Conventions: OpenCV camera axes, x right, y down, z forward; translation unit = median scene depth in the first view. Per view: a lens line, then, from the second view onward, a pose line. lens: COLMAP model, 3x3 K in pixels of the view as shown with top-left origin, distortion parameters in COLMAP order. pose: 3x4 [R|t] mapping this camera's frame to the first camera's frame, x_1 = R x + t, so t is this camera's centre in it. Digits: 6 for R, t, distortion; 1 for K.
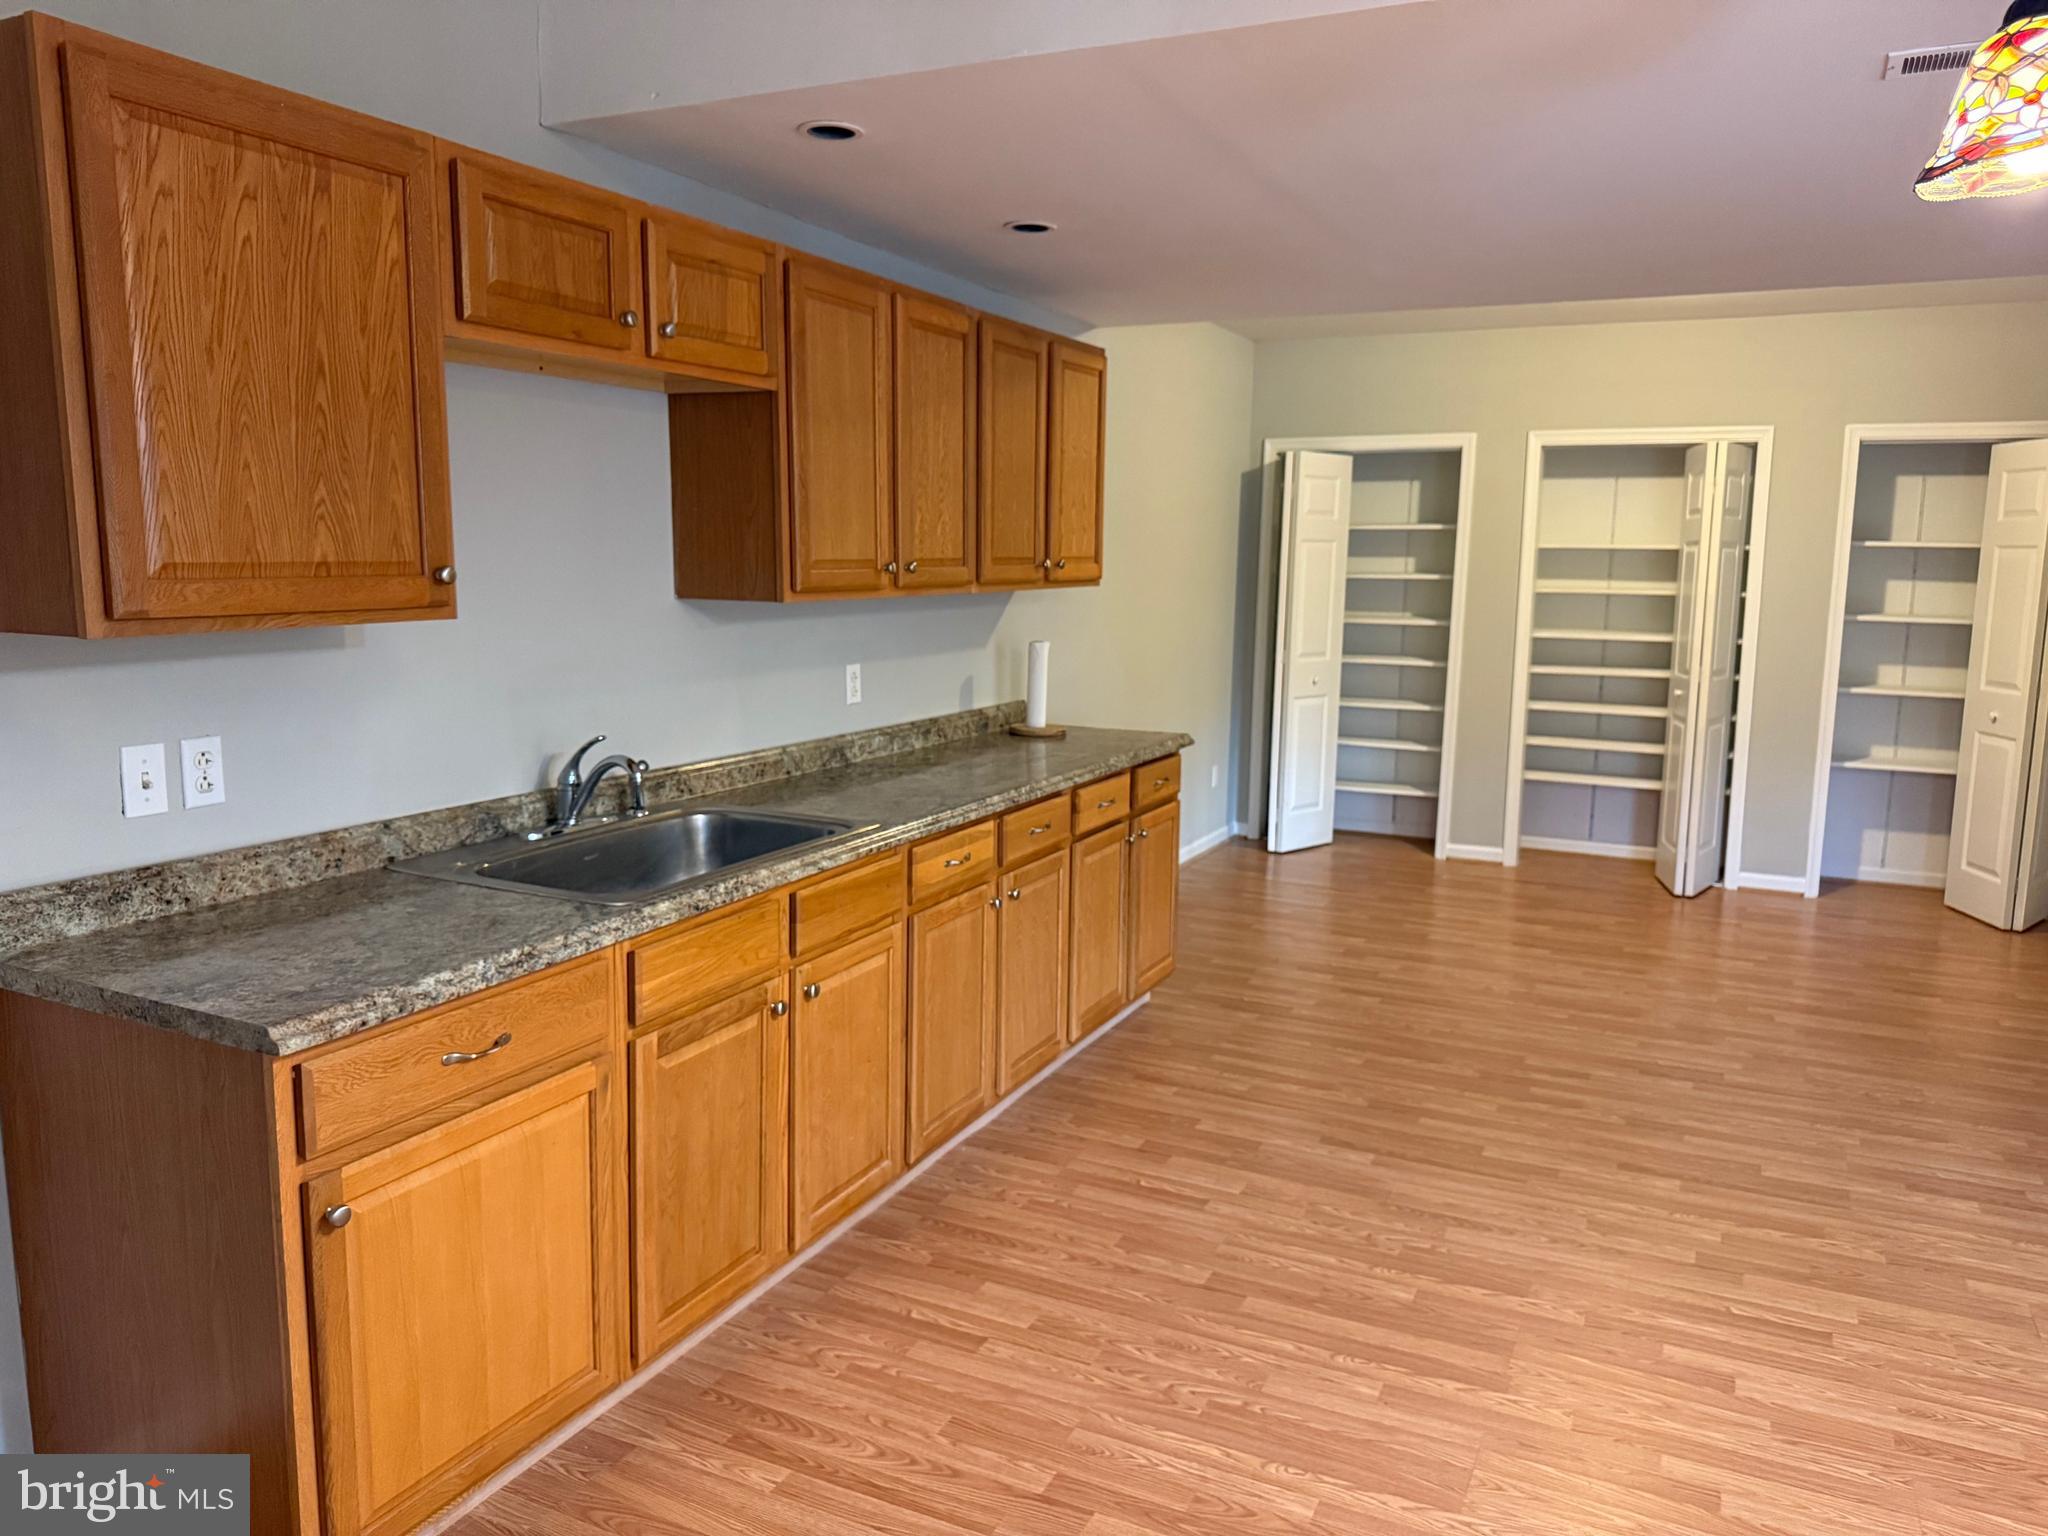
lens RADIAL K [[1453.9, 0, 1030.4], [0, 1453.9, 767.5], [0, 0, 1]] dist [0.046984, -0.051575]
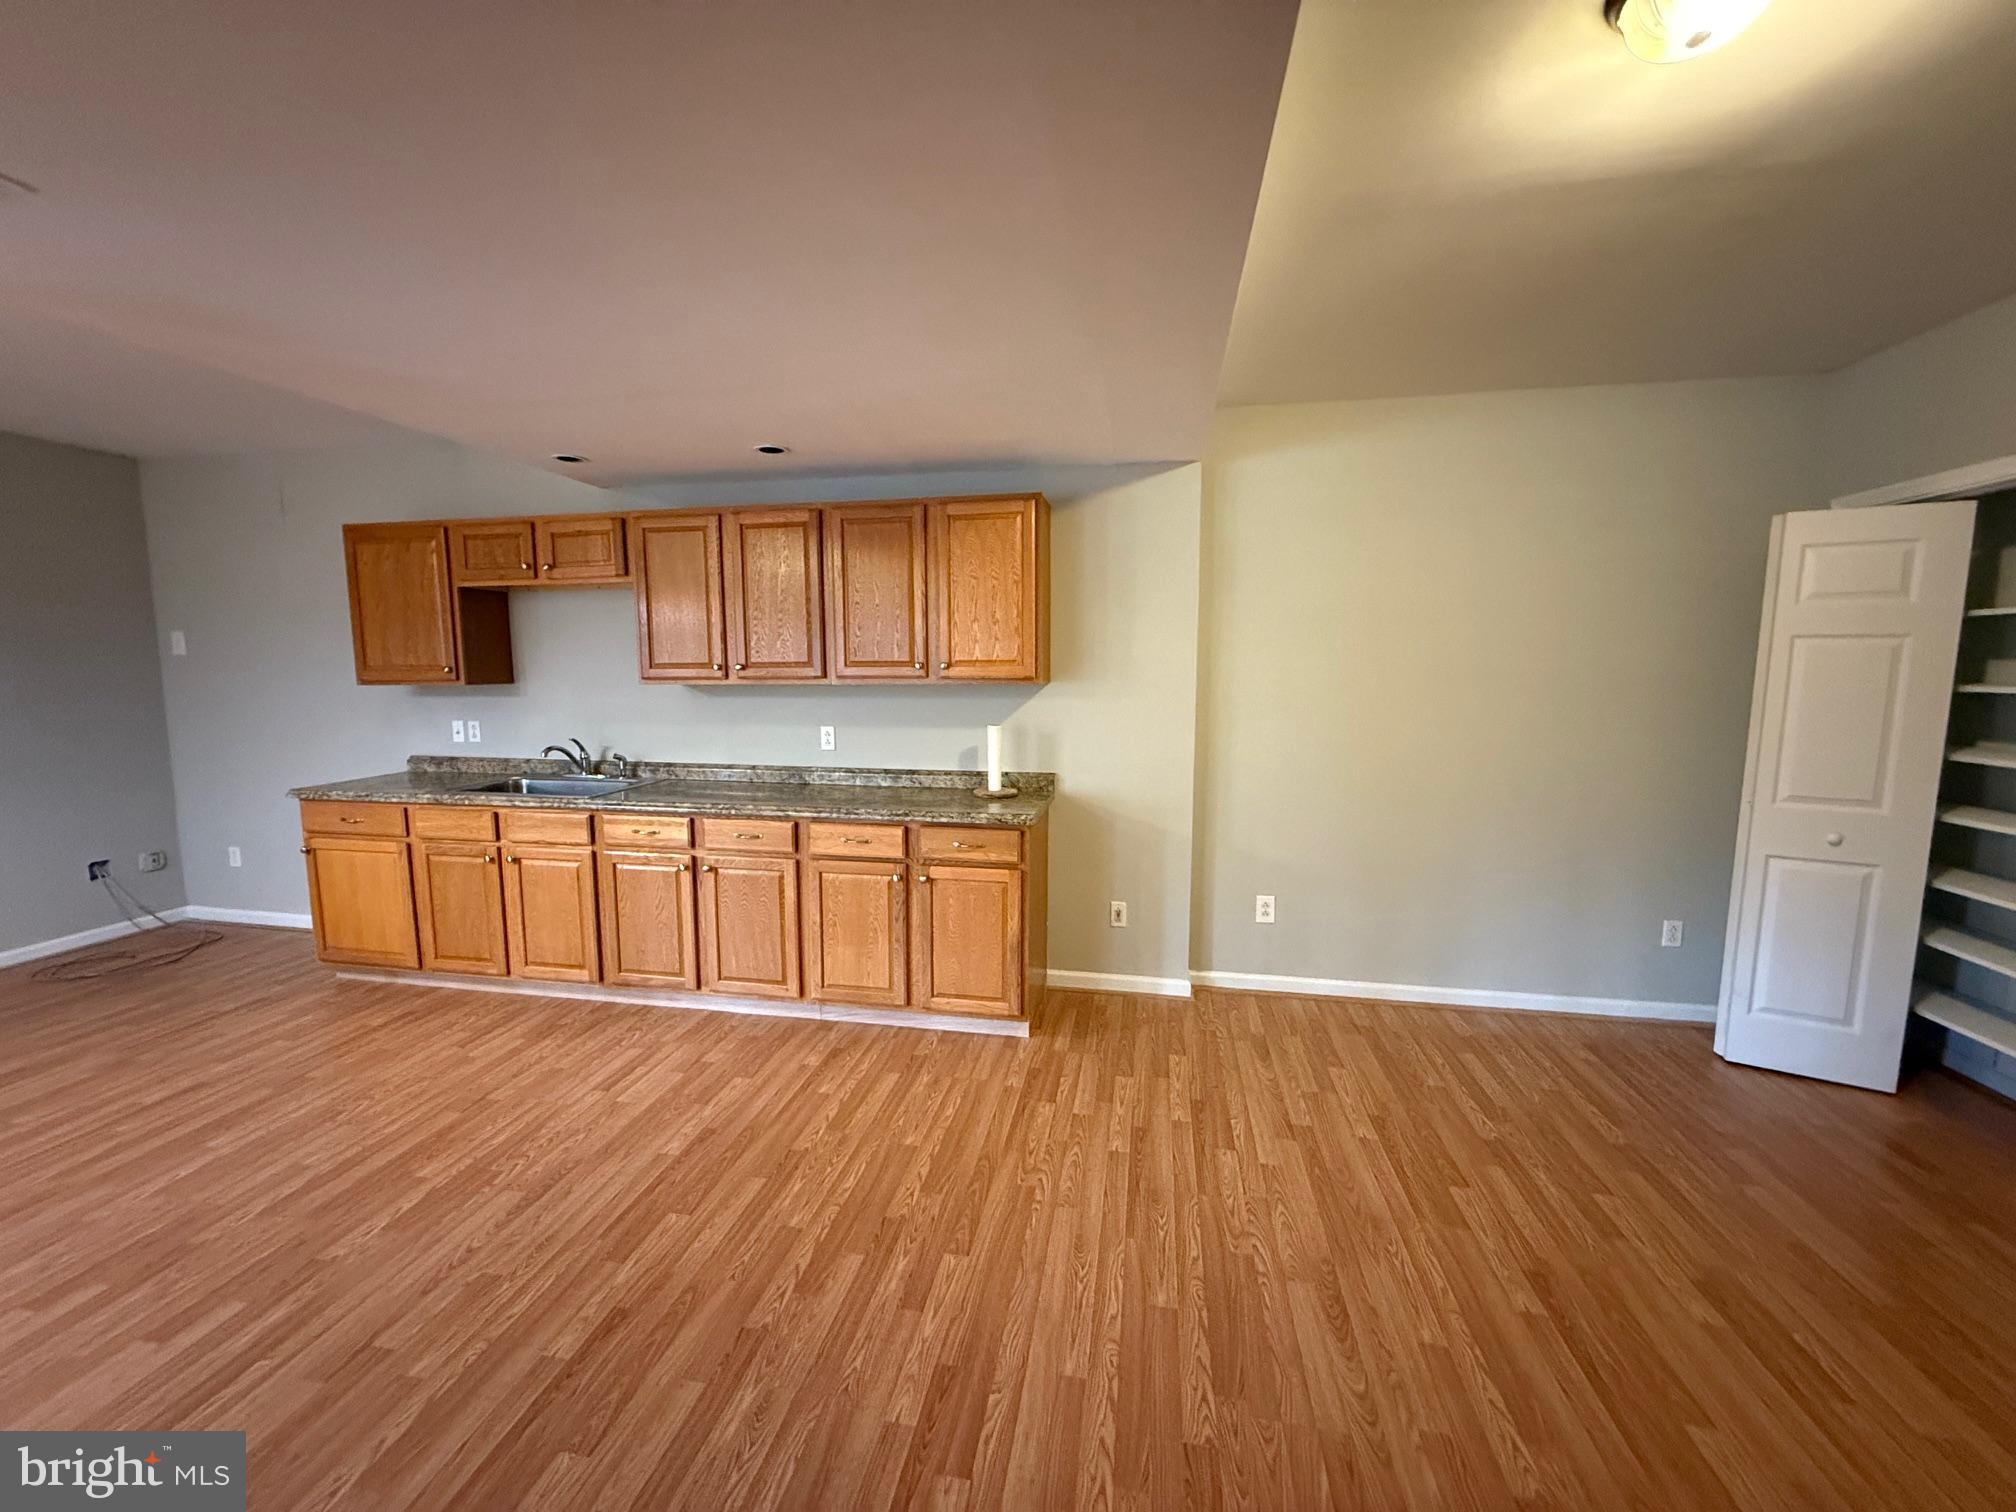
lens RADIAL K [[802.9, 0, 1012.5], [0, 802.9, 754.2], [0, 0, 1]] dist [0.002084, 0.000198]
pose [[0.265543, 0.096616, -0.959246, 0.993810], [-0.138110, 0.988516, 0.061332, -0.151013], [0.954155, 0.116196, 0.275837, 1.139673]]
